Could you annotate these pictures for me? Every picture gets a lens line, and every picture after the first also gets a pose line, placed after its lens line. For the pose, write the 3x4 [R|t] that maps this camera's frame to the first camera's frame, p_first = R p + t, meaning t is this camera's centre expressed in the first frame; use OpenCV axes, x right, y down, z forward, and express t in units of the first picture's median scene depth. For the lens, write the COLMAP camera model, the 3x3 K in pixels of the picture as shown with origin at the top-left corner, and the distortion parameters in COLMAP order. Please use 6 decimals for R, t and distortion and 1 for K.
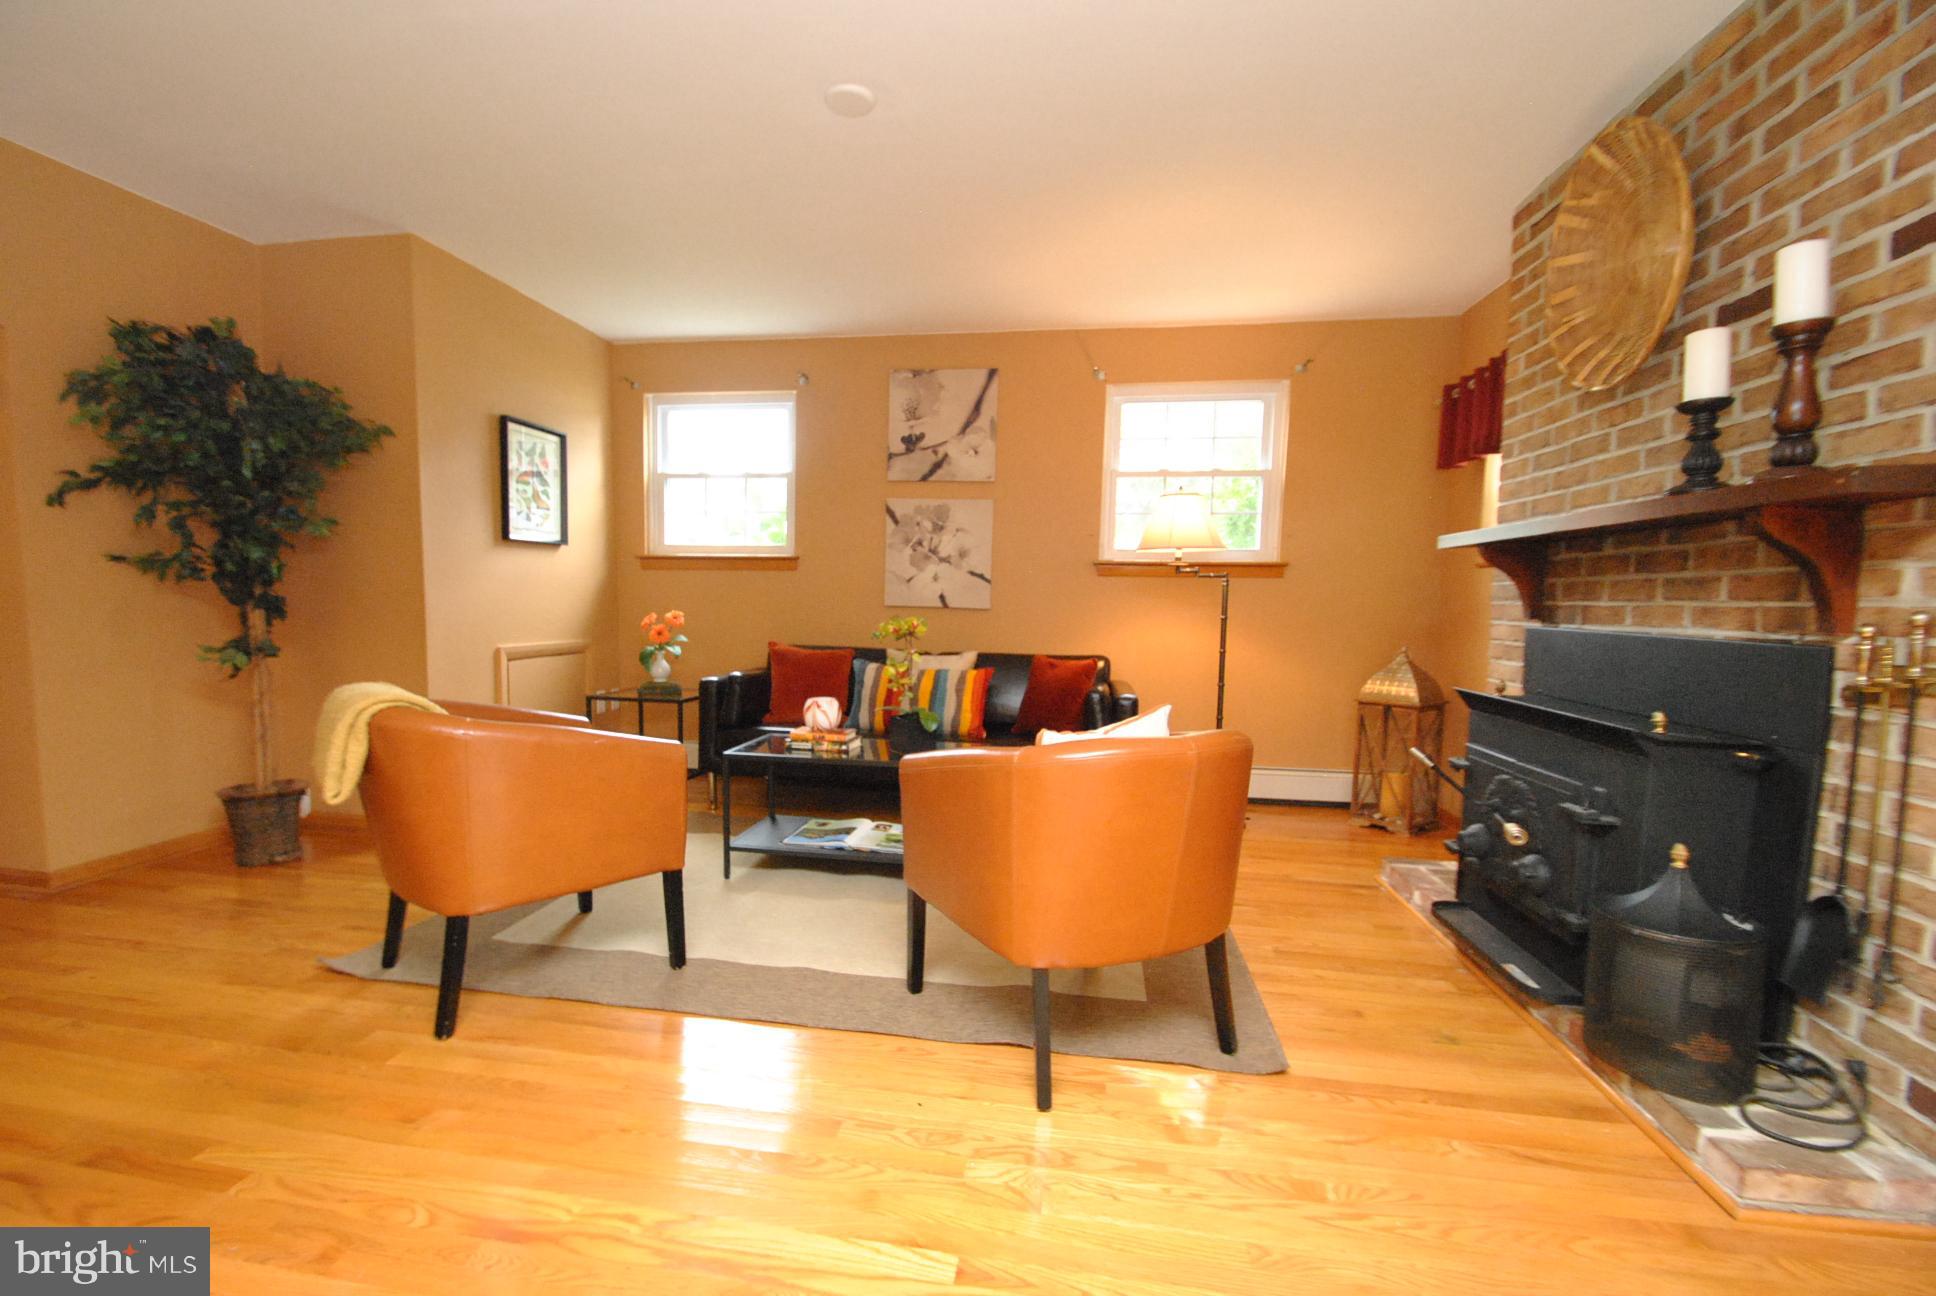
lens RADIAL K [[839.4, 0, 865.8], [0, 839.4, 636.1], [0, 0, 1]] dist [-0.018596, -0.001572]
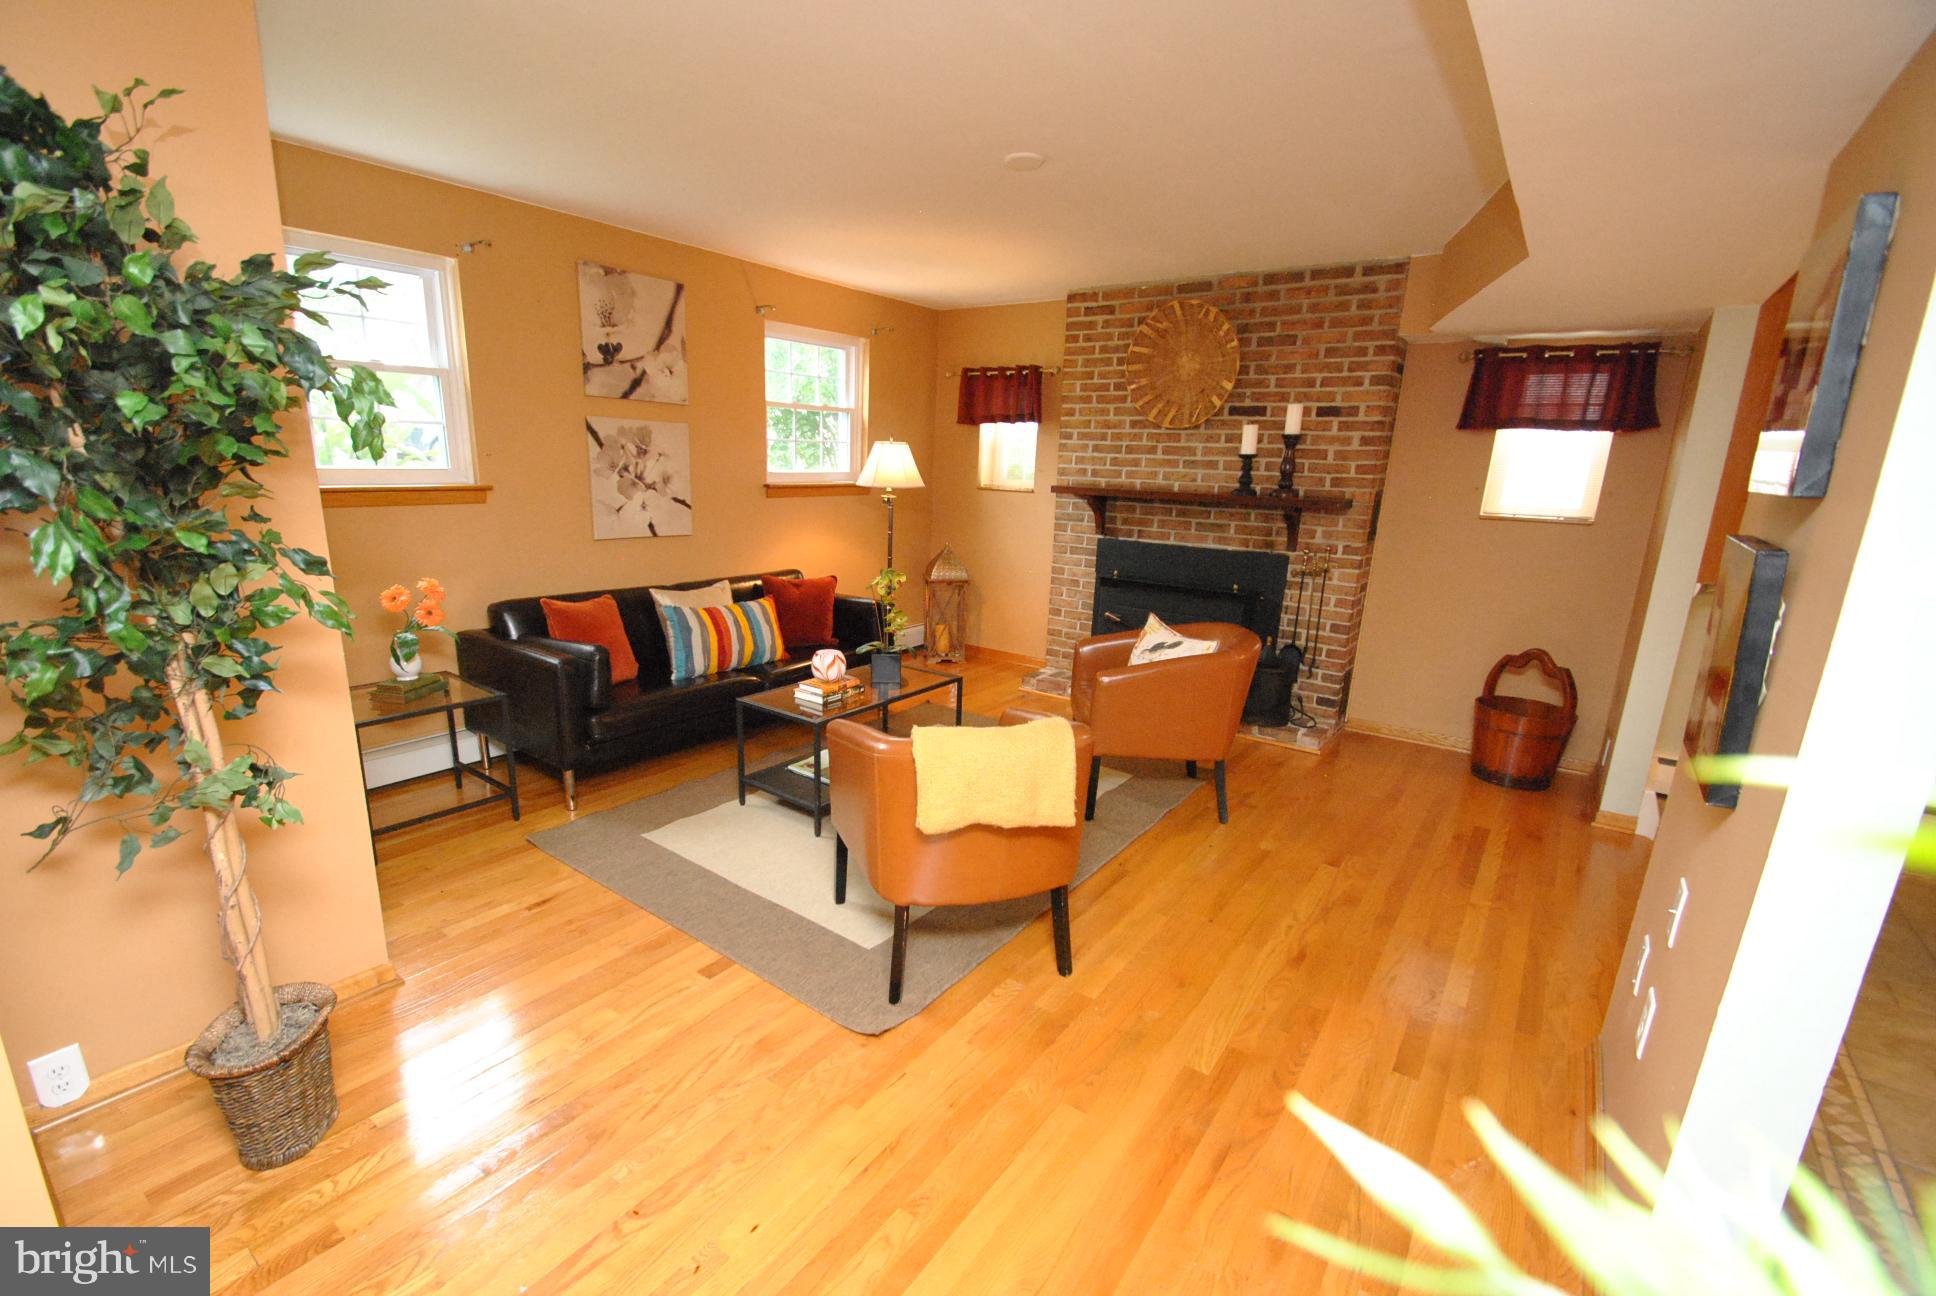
lens RADIAL K [[839.4, 0, 961.1], [0, 839.4, 657.0], [0, 0, 1]] dist [-0.018596, -0.001572]
pose [[0.426649, -0.209046, 0.879926, -0.635741], [0.022998, 0.975114, 0.220509, -0.104047], [-0.904125, -0.073843, 0.420839, 0.270063]]
